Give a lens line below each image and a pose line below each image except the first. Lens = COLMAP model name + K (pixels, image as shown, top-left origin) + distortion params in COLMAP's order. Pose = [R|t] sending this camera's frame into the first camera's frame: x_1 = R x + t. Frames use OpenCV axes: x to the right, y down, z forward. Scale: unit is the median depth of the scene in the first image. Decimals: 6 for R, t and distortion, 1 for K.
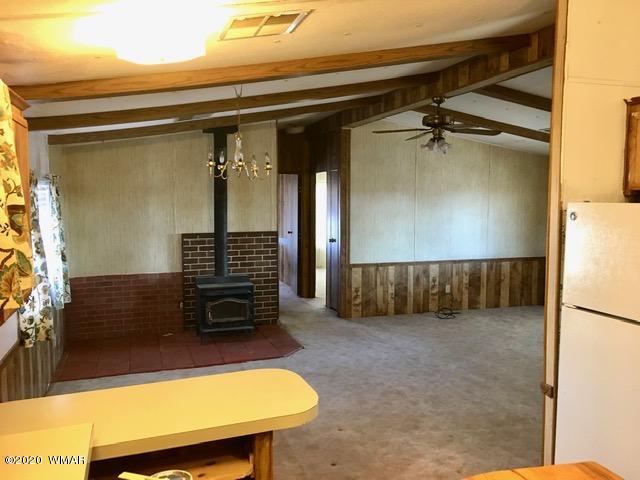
lens RADIAL K [[541.2, 0, 320.0], [0, 541.2, 240.0], [0, 0, 1]] dist [0.088912, -0.111752]
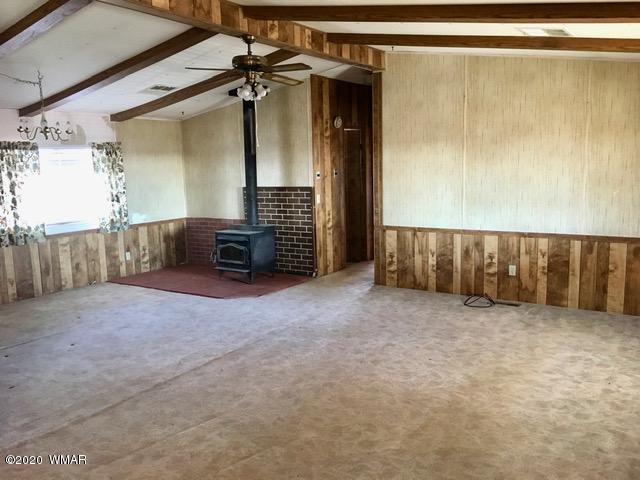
lens RADIAL K [[541.2, 0, 320.0], [0, 541.2, 240.0], [0, 0, 1]] dist [0.088912, -0.111752]
pose [[0.609964, 0.096668, -0.786511, 0.673877], [-0.037643, 0.994946, 0.093094, -0.011151], [0.791535, -0.027177, 0.610520, 0.351869]]
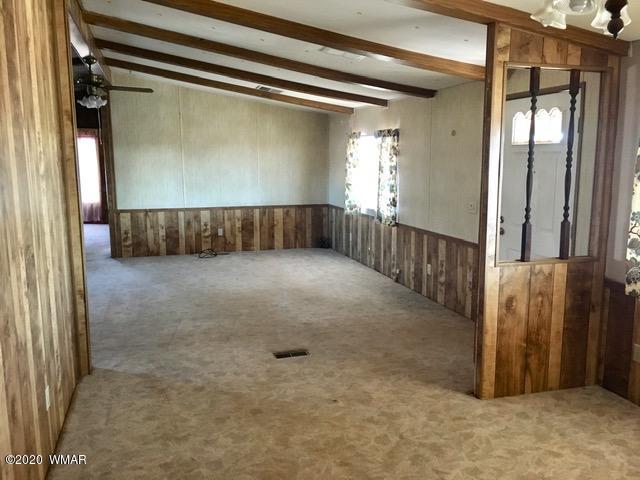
lens RADIAL K [[541.2, 0, 320.0], [0, 541.2, 240.0], [0, 0, 1]] dist [0.088912, -0.111752]
pose [[0.999686, -0.000612, -0.025036, 0.482879], [0.002436, 0.997336, 0.072908, 0.024793], [0.024925, -0.072946, 0.997024, -0.118170]]
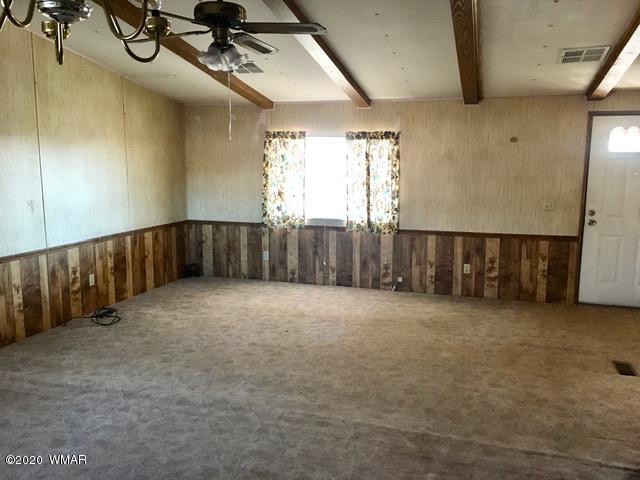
lens RADIAL K [[541.2, 0, 320.0], [0, 541.2, 240.0], [0, 0, 1]] dist [0.088912, -0.111752]
pose [[0.581631, -0.120534, 0.804473, -0.158488], [0.060913, 0.992638, 0.104687, -0.017591], [-0.811169, -0.011887, 0.584691, 0.362012]]
